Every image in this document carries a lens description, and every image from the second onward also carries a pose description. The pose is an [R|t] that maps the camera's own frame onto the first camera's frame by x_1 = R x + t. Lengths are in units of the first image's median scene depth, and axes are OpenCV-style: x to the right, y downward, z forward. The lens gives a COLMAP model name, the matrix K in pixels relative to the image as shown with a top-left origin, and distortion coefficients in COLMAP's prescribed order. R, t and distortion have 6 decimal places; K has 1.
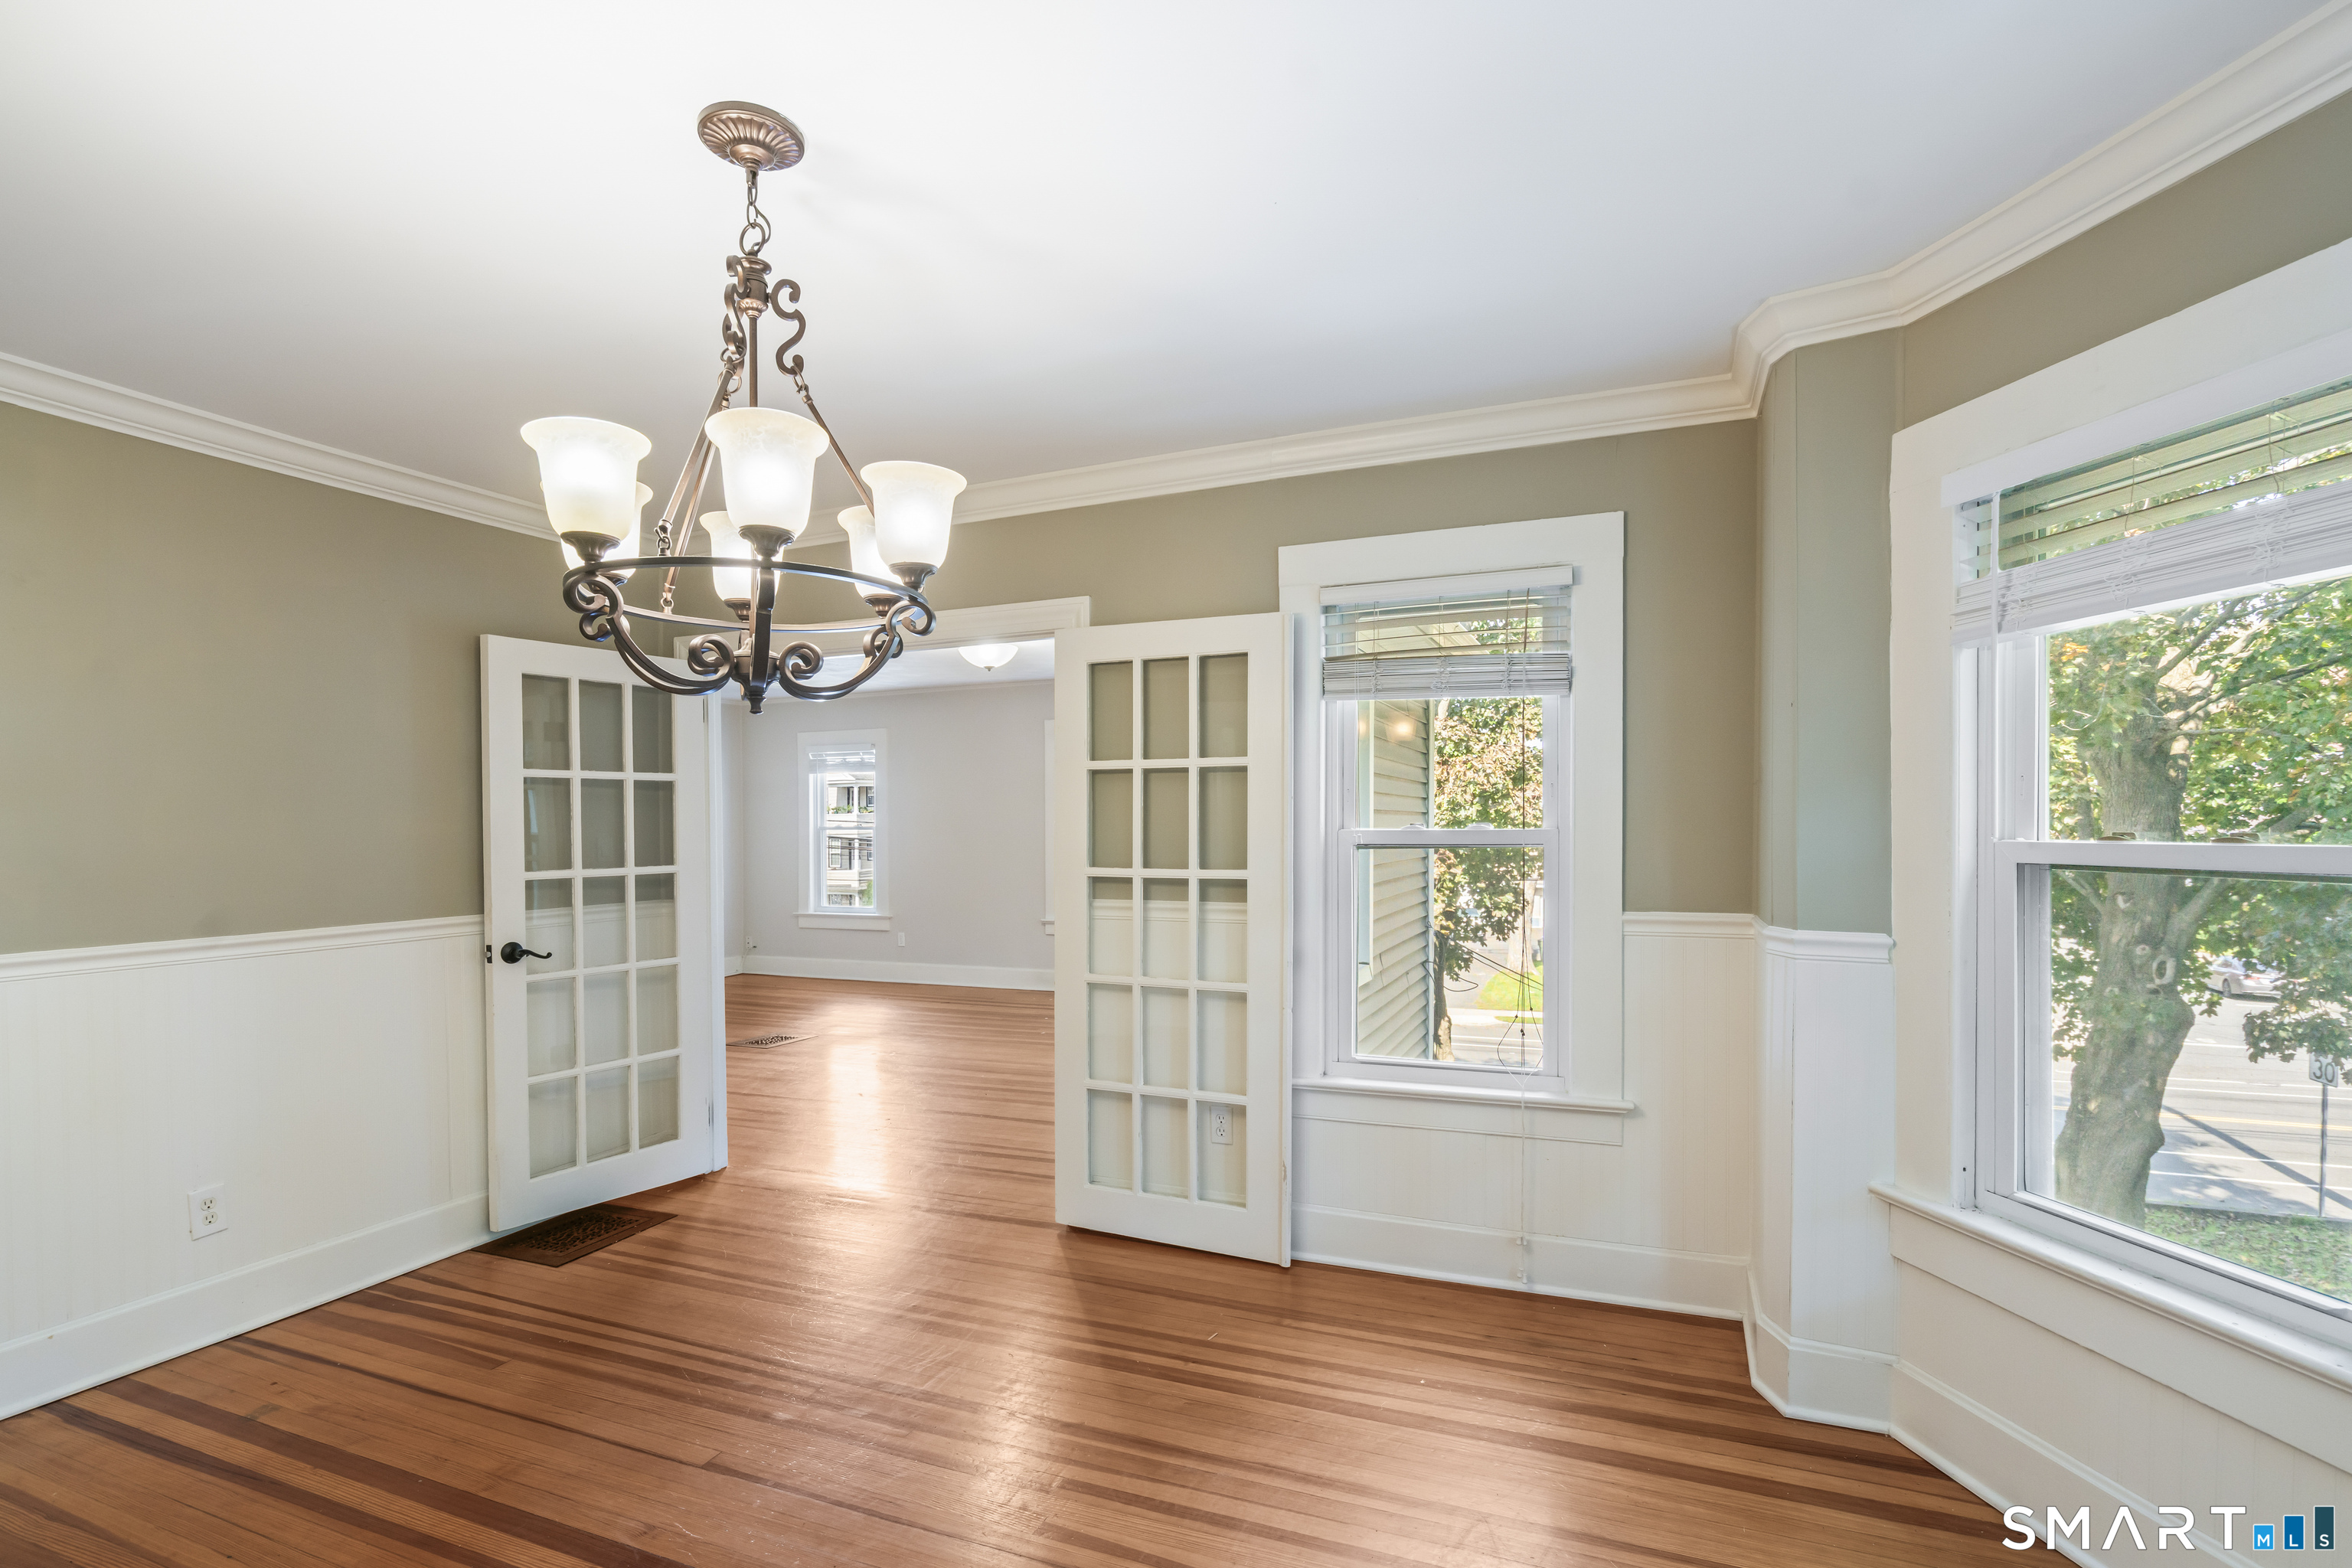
lens RADIAL K [[1120.7, 0, 1185.5], [0, 1120.7, 812.7], [0, 0, 1]] dist [-0.000939, 0.000371]
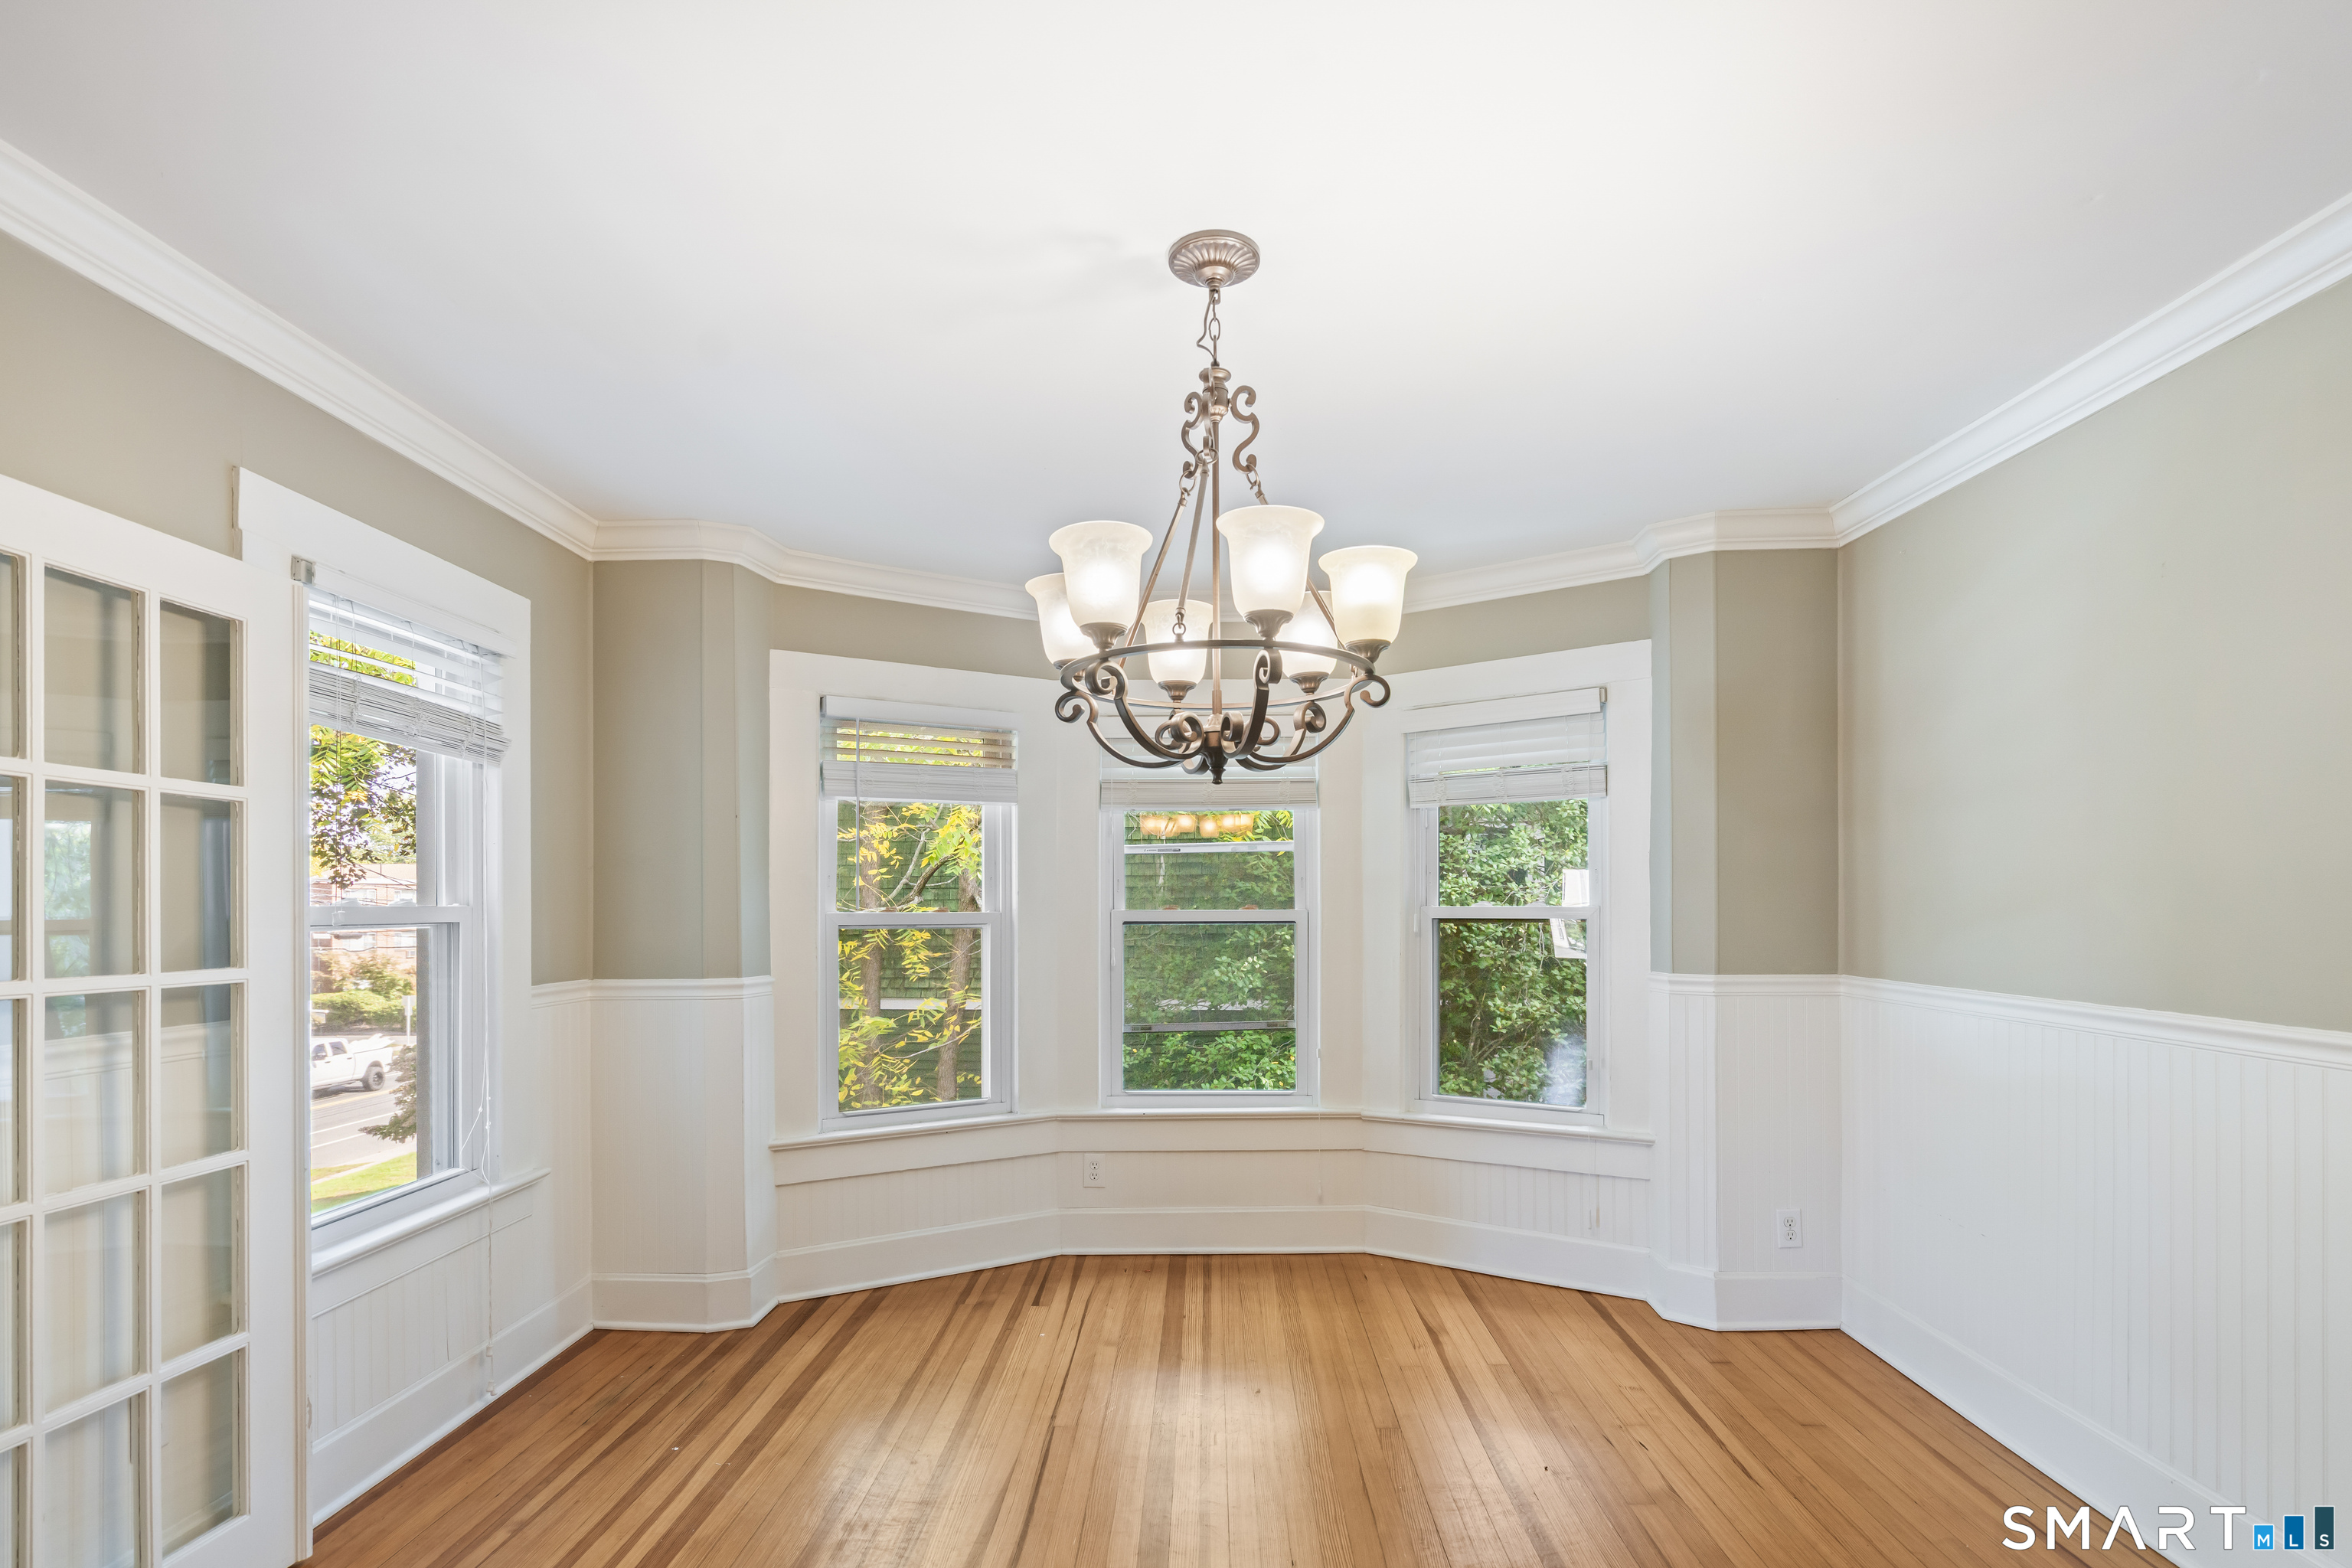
lens RADIAL K [[1136.5, 0, 1180.8], [0, 1136.5, 879.0], [0, 0, 1]] dist [-0.002415, 0.000720]
pose [[-0.352649, 0.029842, 0.935280, -0.832578], [-0.007167, 0.999376, -0.034589, 0.022152], [-0.935728, -0.018901, -0.352215, 0.844750]]
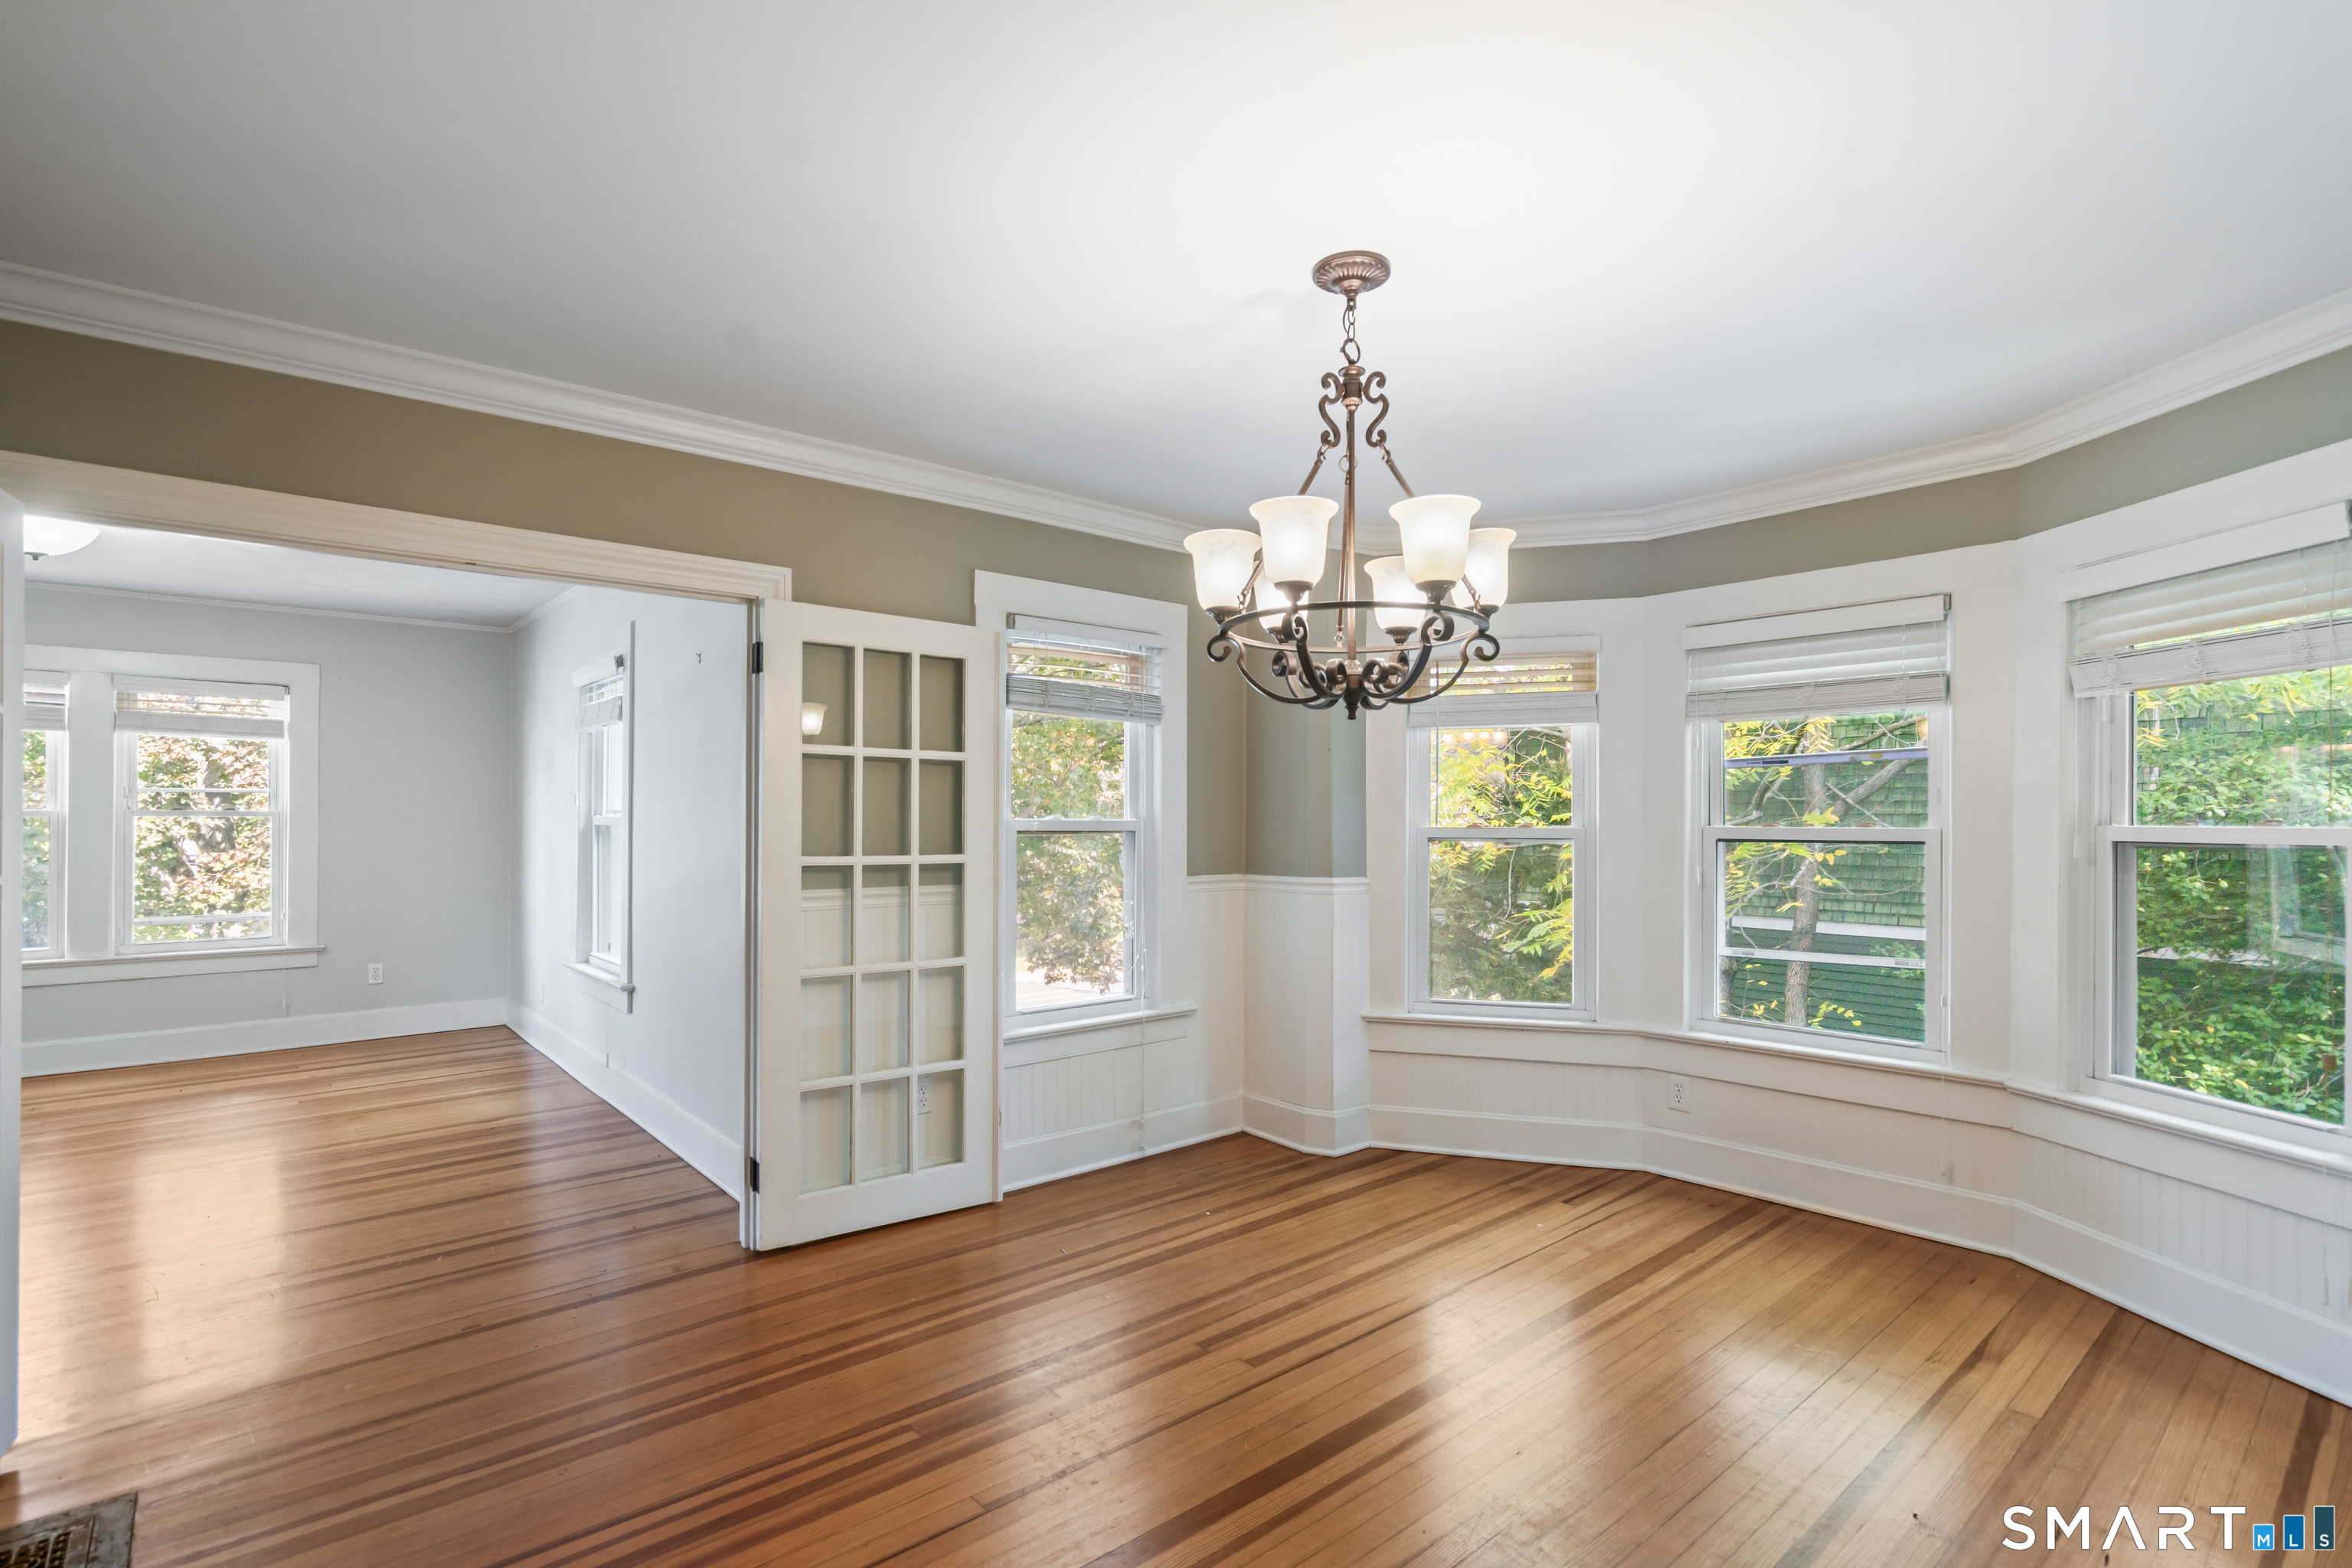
lens RADIAL K [[1101.5, 0, 1188.6], [0, 1101.5, 786.6], [0, 0, 1]] dist [-0.000790, 0.000898]
pose [[0.451618, 0.034715, 0.891536, -0.940770], [-0.017456, 0.999395, -0.030072, 0.014141], [-0.892041, -0.001982, 0.451951, 0.358591]]
